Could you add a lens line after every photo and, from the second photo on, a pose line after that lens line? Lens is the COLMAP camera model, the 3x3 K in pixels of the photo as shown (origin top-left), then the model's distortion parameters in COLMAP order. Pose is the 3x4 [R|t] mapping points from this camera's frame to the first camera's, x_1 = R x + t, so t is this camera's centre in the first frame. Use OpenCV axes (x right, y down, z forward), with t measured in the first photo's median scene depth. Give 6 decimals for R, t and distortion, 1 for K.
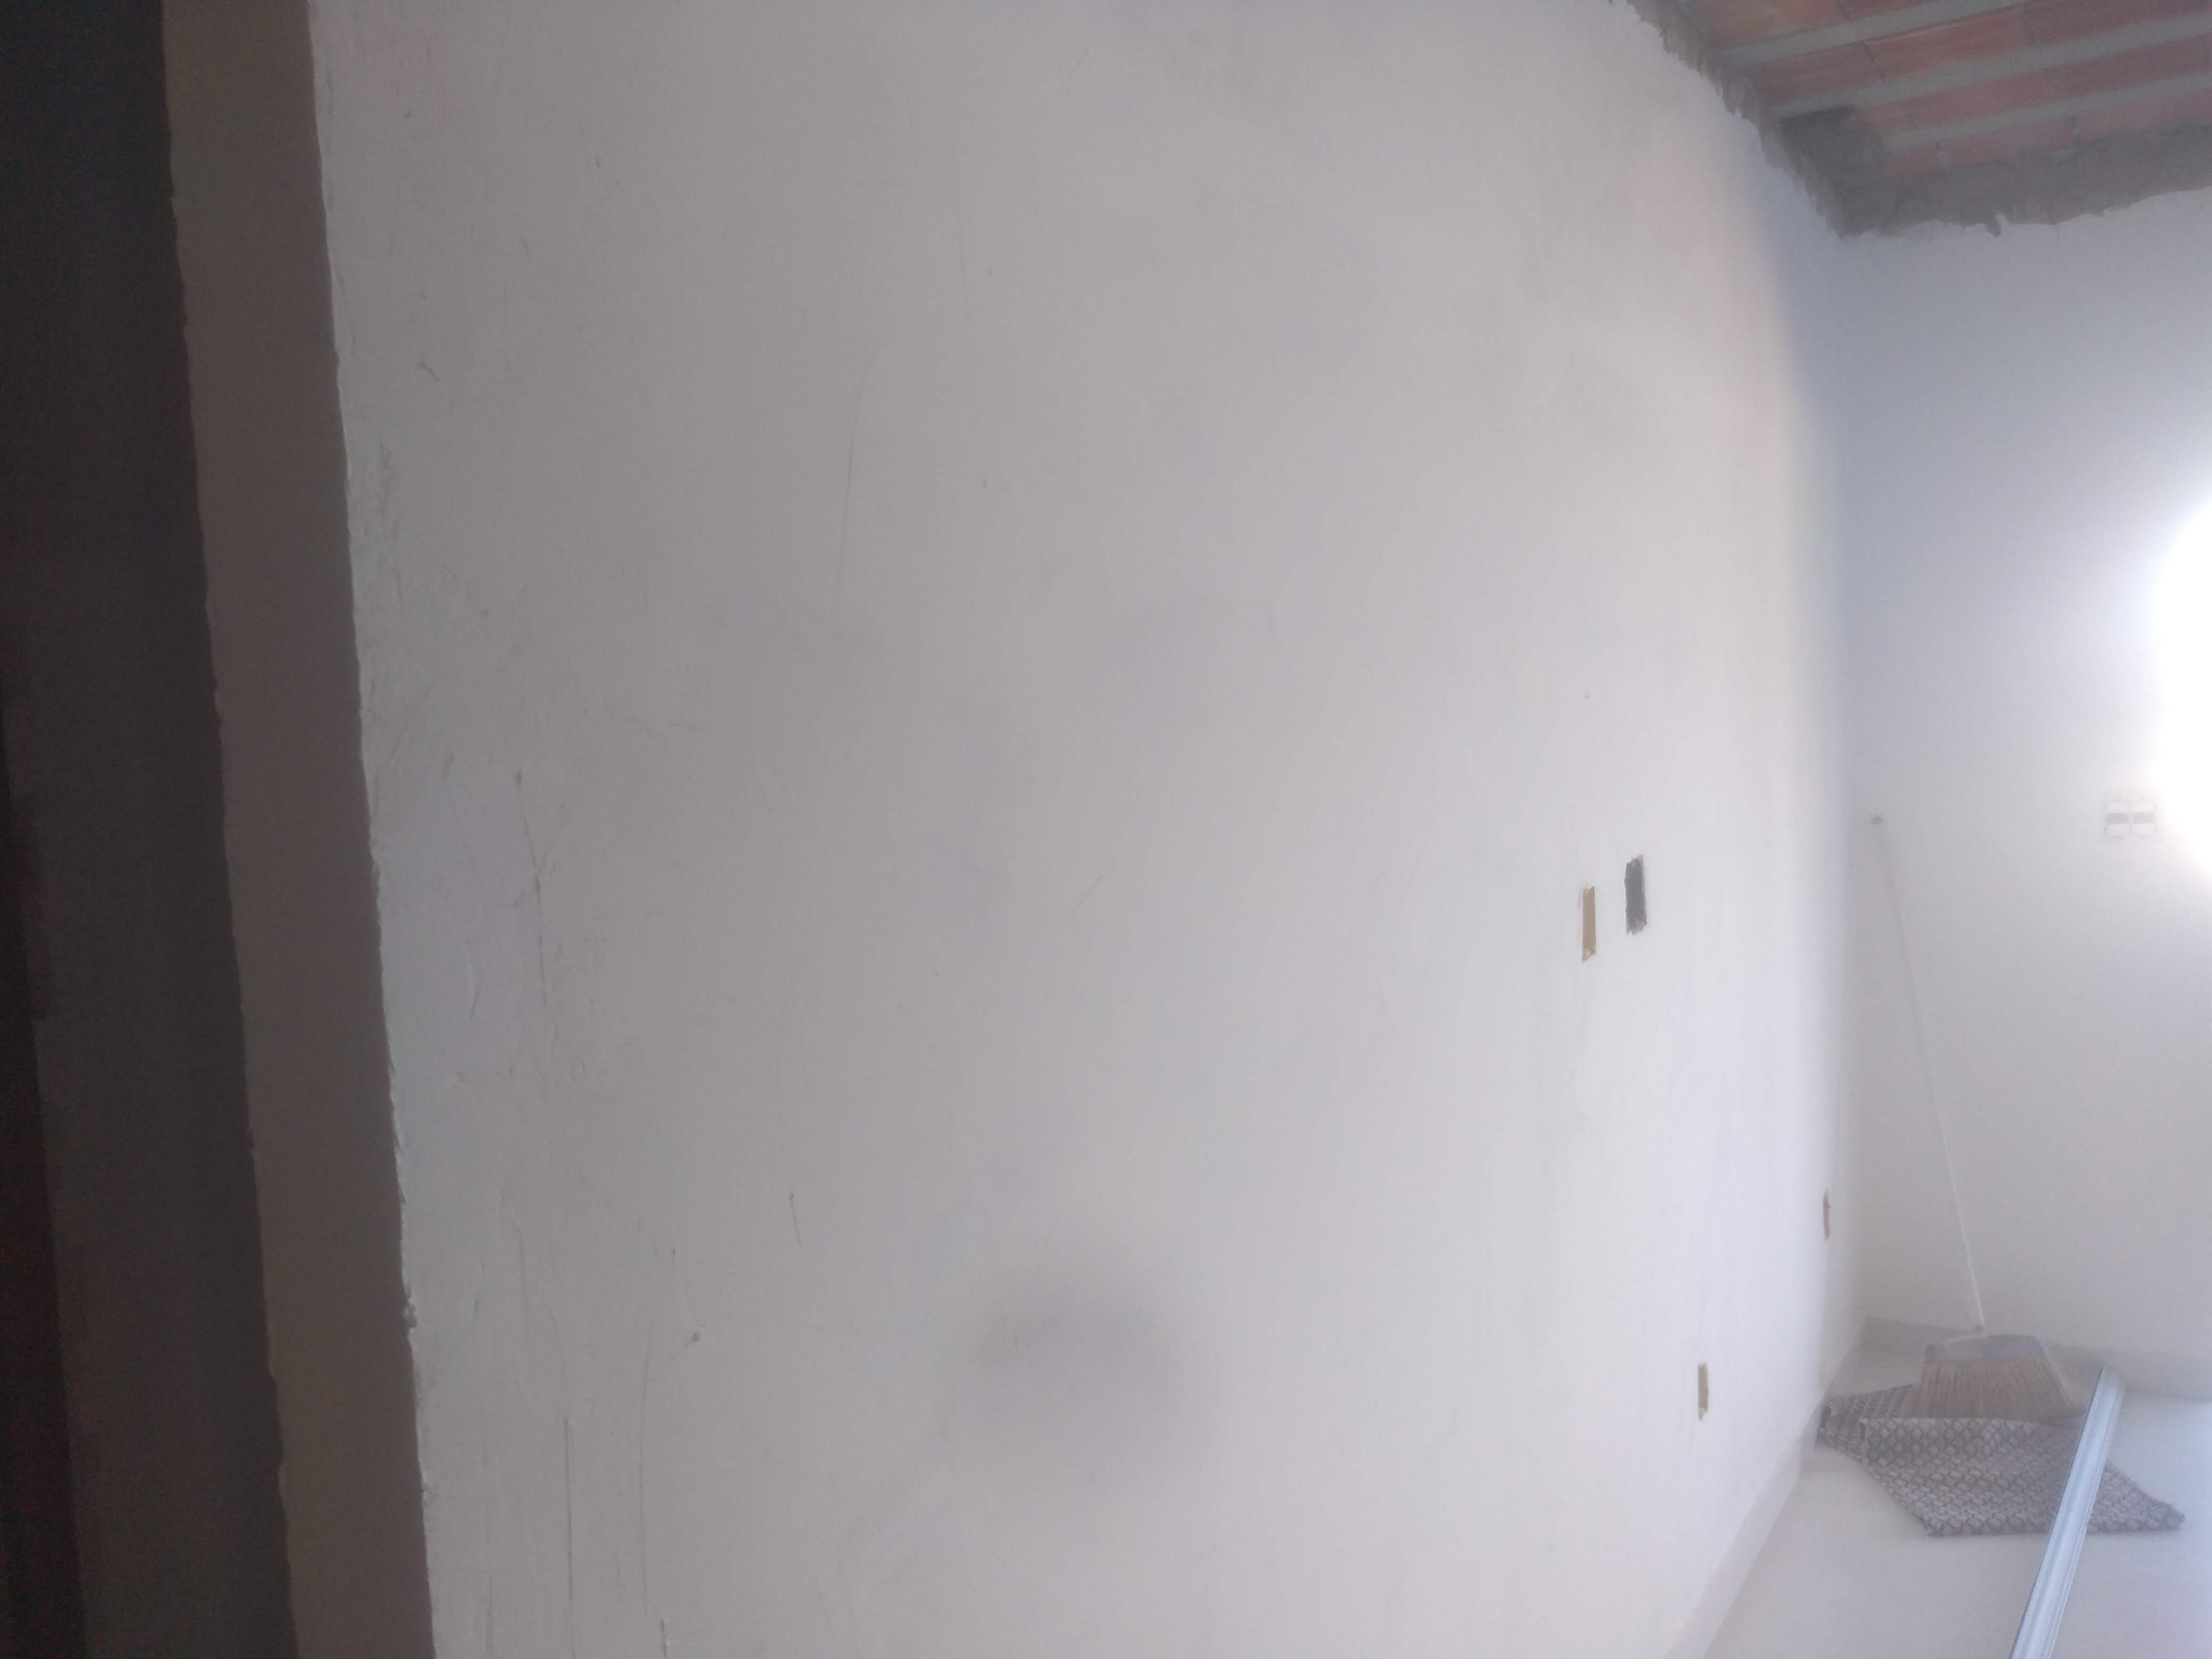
lens RADIAL K [[1730.3, 0, 1106.0], [0, 1730.3, 829.5], [0, 0, 1]] dist [0.039599, -0.058521]
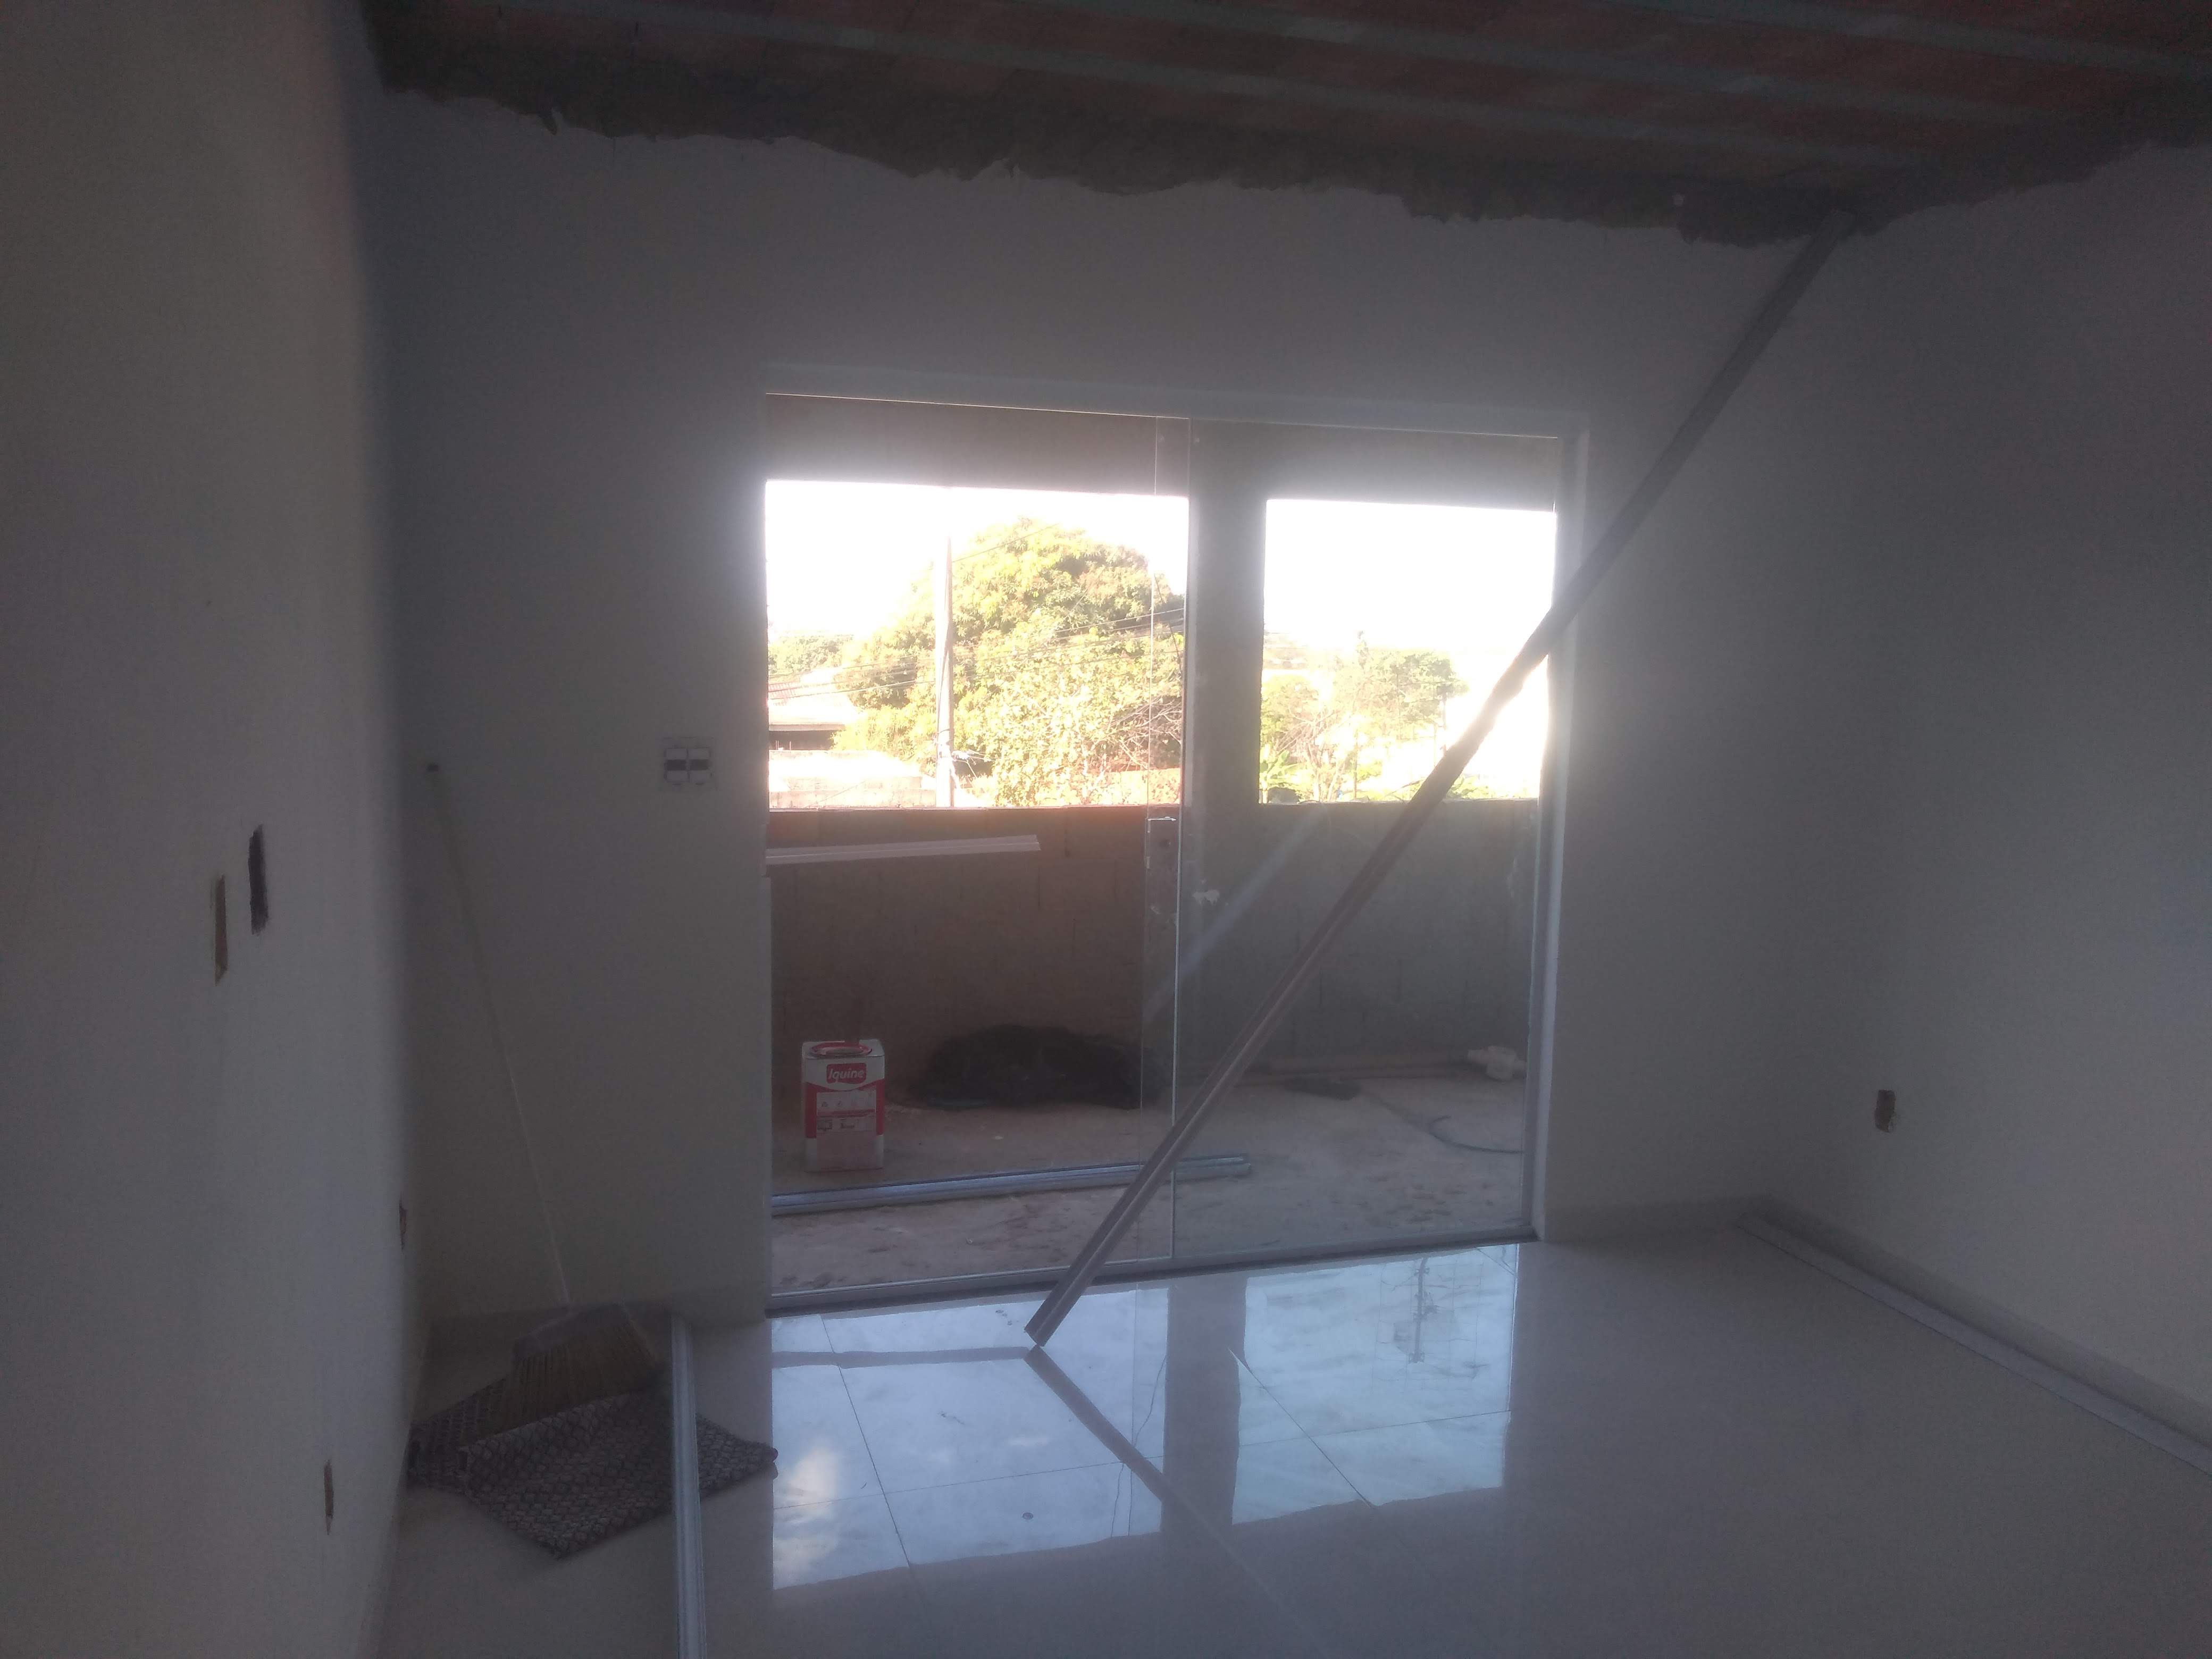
lens RADIAL K [[1730.3, 0, 1106.0], [0, 1730.3, 829.5], [0, 0, 1]] dist [0.039599, -0.058521]
pose [[0.632805, -0.034293, 0.773551, -0.032428], [0.001168, 0.999060, 0.043334, -0.012947], [-0.774310, -0.026518, 0.632250, 0.195333]]
